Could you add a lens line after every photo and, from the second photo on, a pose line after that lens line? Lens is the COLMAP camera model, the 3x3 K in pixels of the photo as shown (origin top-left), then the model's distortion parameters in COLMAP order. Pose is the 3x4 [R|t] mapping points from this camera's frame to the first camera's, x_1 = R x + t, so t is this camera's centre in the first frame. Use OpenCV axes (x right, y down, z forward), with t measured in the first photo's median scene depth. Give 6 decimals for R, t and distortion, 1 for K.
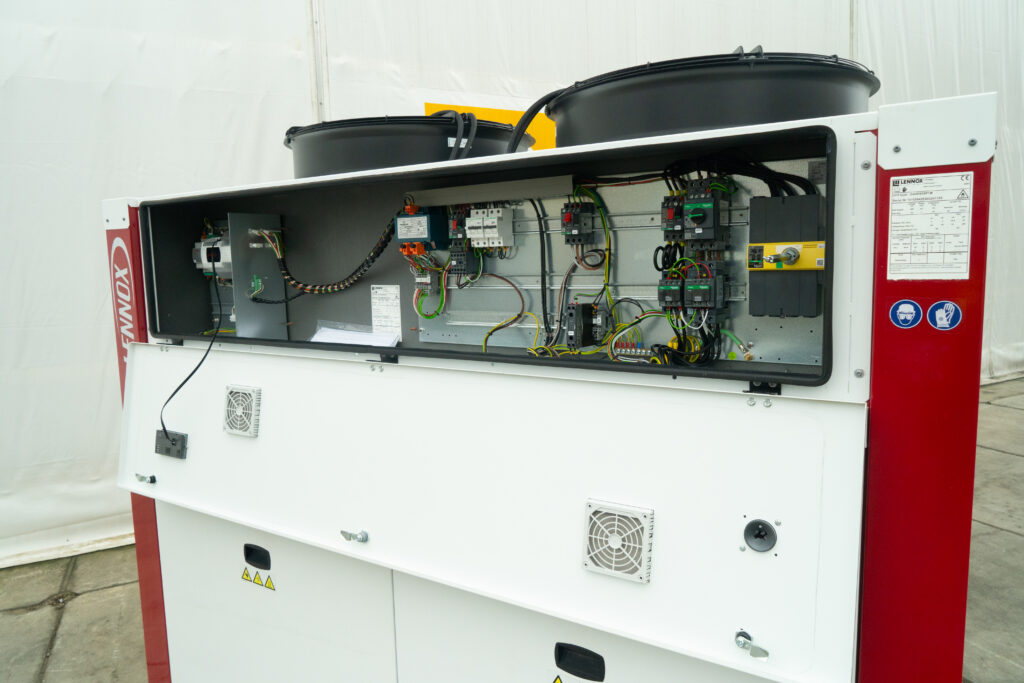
lens RADIAL K [[692.3, 0, 513.3], [0, 692.3, 337.0], [0, 0, 1]] dist [-0.023422, 0.013924]
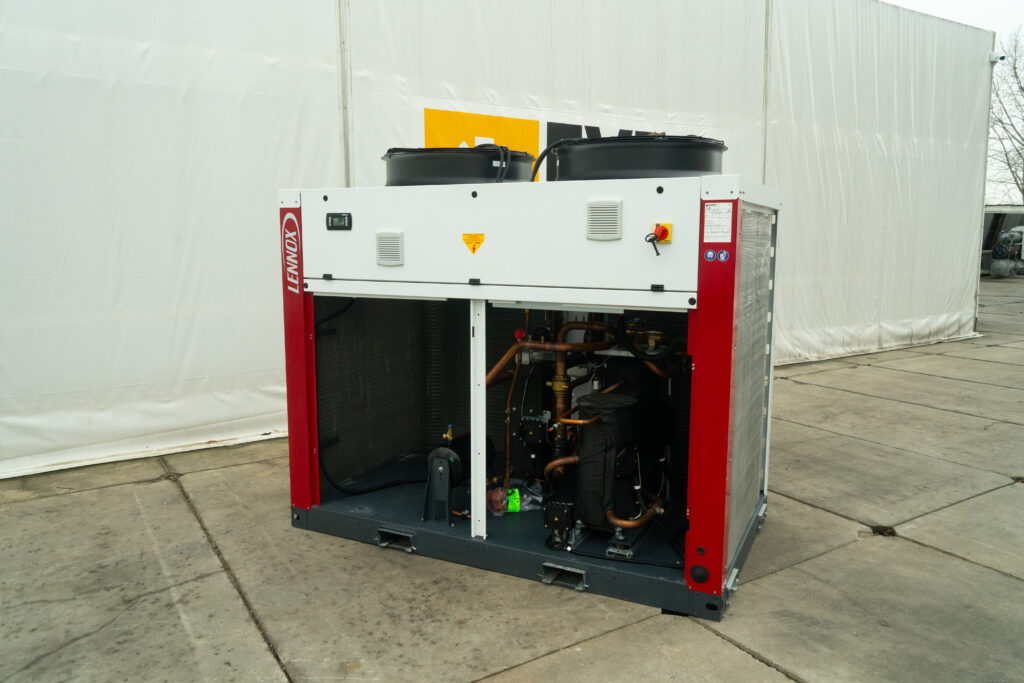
lens RADIAL K [[758.1, 0, 521.6], [0, 758.1, 338.8], [0, 0, 1]] dist [-0.003945, -0.001697]
pose [[0.993604, 0.011212, 0.112365, -0.153799], [-0.013220, 0.999766, 0.017147, 0.080768], [-0.112147, -0.018523, 0.993519, -0.593677]]
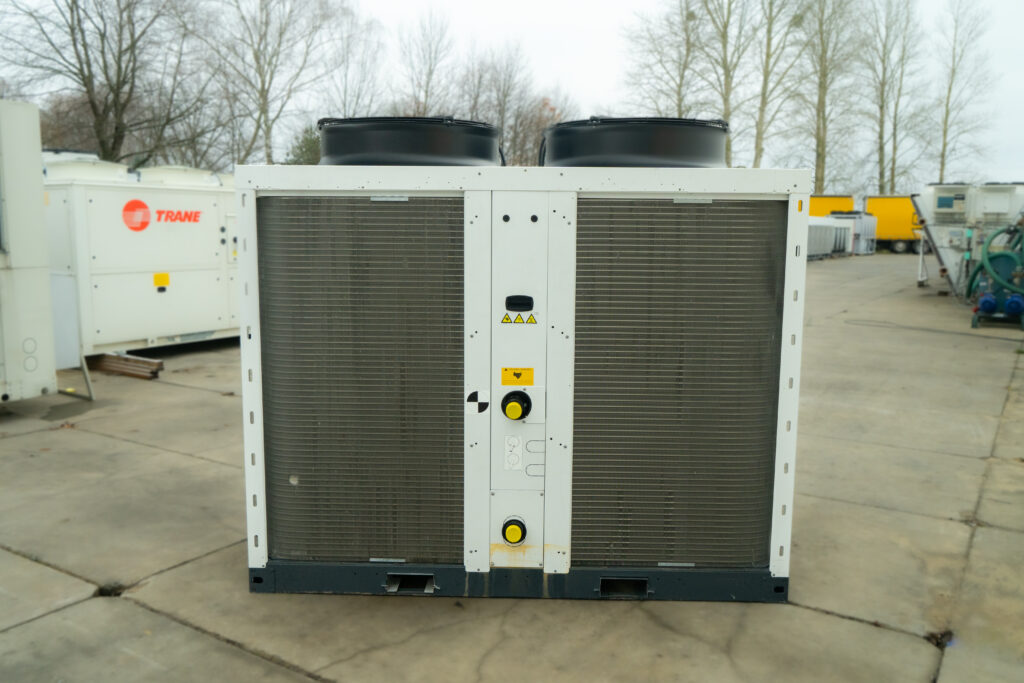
lens RADIAL K [[836.1, 0, 509.4], [0, 836.1, 349.8], [0, 0, 1]] dist [-0.008459, 0.006489]
pose [[-0.865793, 0.091234, -0.492016, 0.682256], [-0.047521, 0.963805, 0.262339, -0.225348], [0.498141, 0.250512, -0.830120, 1.797499]]
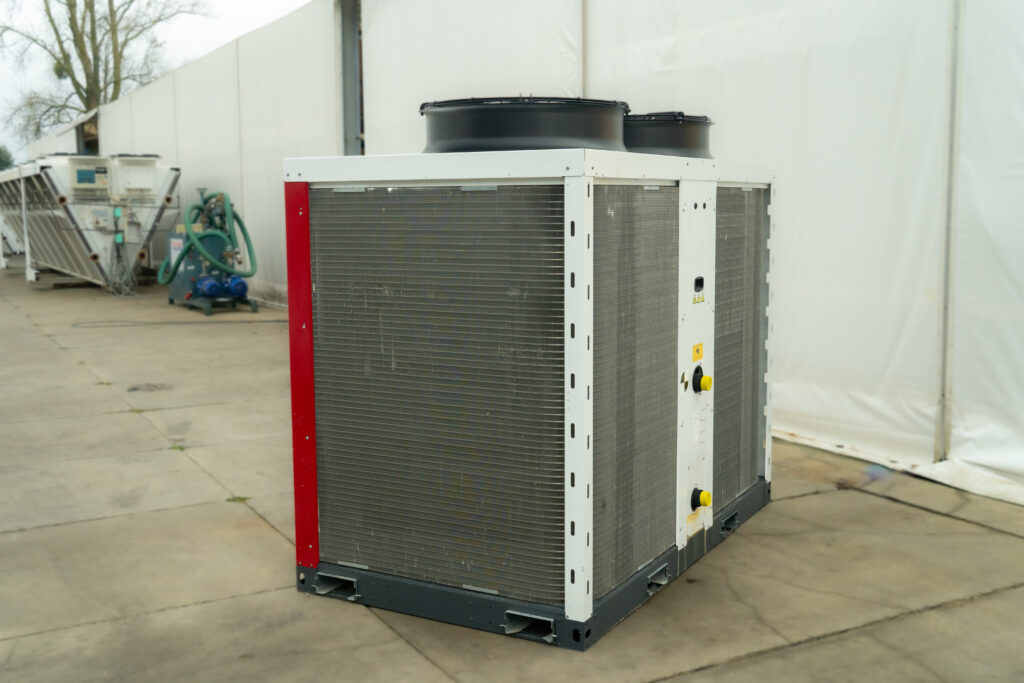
lens RADIAL K [[1112.1, 0, 504.0], [0, 1112.1, 347.9], [0, 0, 1]] dist [0.023251, 0.000000]
pose [[0.029394, 0.155709, -0.987366, 1.688880], [-0.111153, 0.982175, 0.151581, -0.117961], [0.993369, 0.105293, 0.046178, 0.548115]]
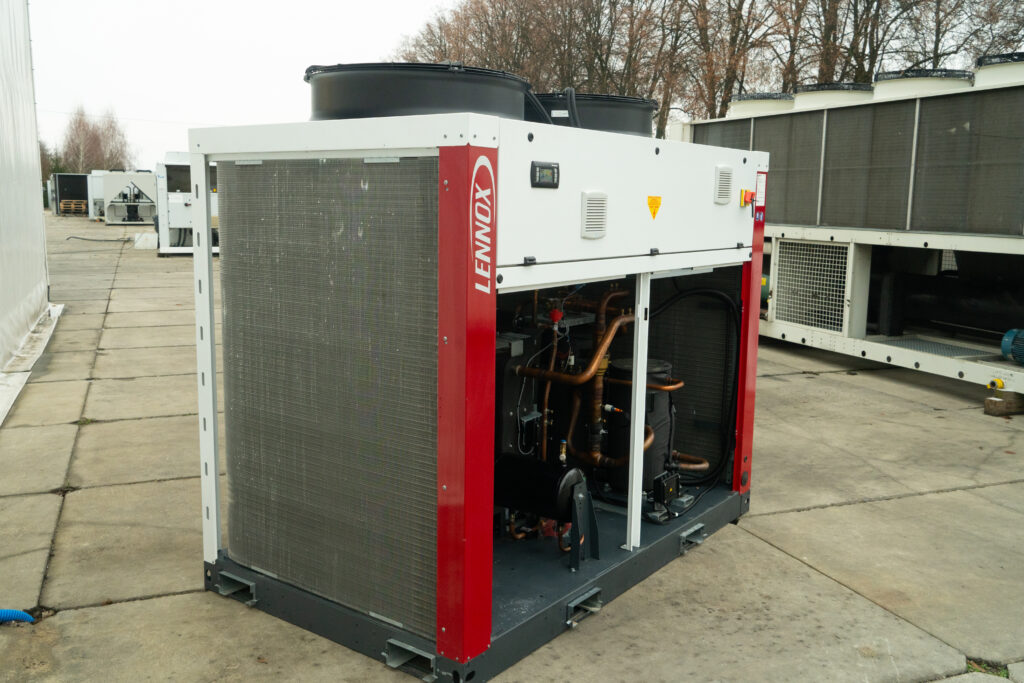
lens RADIAL K [[906.7, 0, 518.1], [0, 906.7, 341.1], [0, 0, 1]] dist [-0.012170, 0.039621]
pose [[0.077360, -0.126560, 0.988938, -1.259992], [0.101509, 0.987756, 0.118468, -0.024372], [-0.991822, 0.091222, 0.089259, 0.592880]]
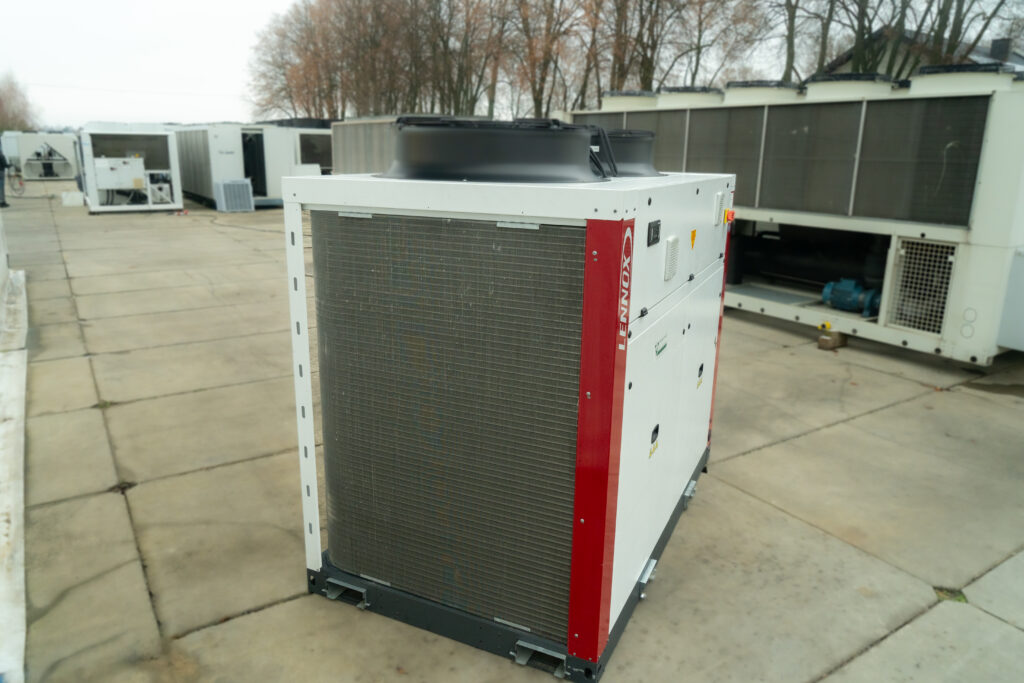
lens RADIAL K [[692.3, 0, 511.4], [0, 692.3, 337.9], [0, 0, 1]] dist [-0.023422, 0.013924]
pose [[-0.114848, -0.233408, 0.965573, -1.080959], [0.105381, 0.963657, 0.245480, -0.175564], [-0.987778, 0.129945, -0.086078, 0.877559]]
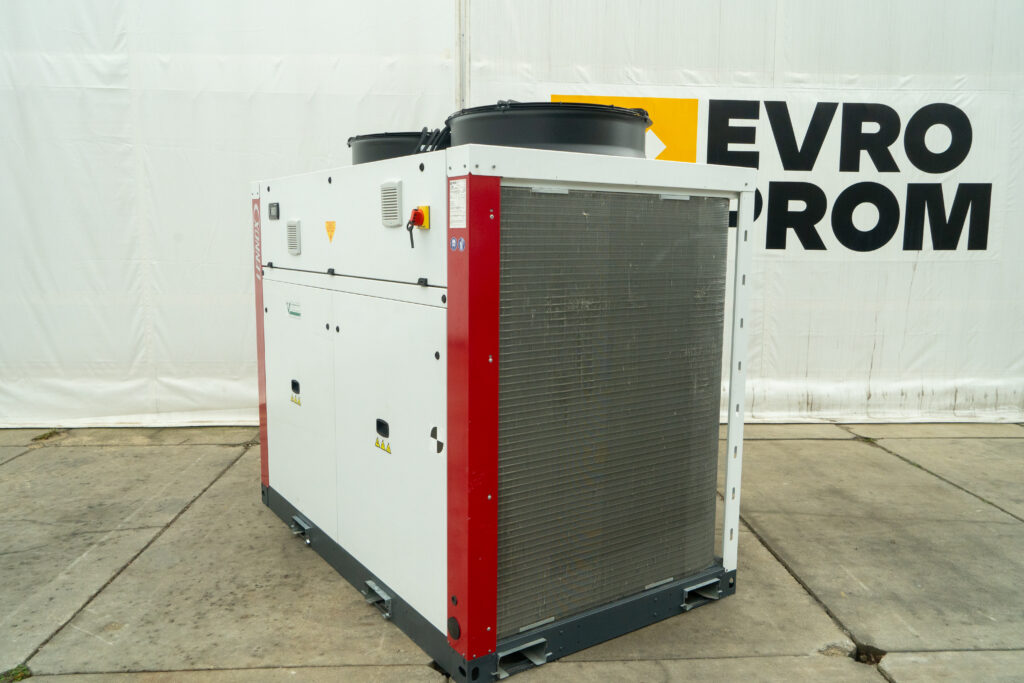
lens RADIAL K [[800.2, 0, 519.8], [0, 800.2, 344.4], [0, 0, 1]] dist [-0.002309, 0.014336]
pose [[0.916580, 0.086931, -0.390287, 0.585424], [-0.079299, 0.996213, 0.035661, 0.057876], [0.391909, -0.001737, 0.920002, -0.408185]]
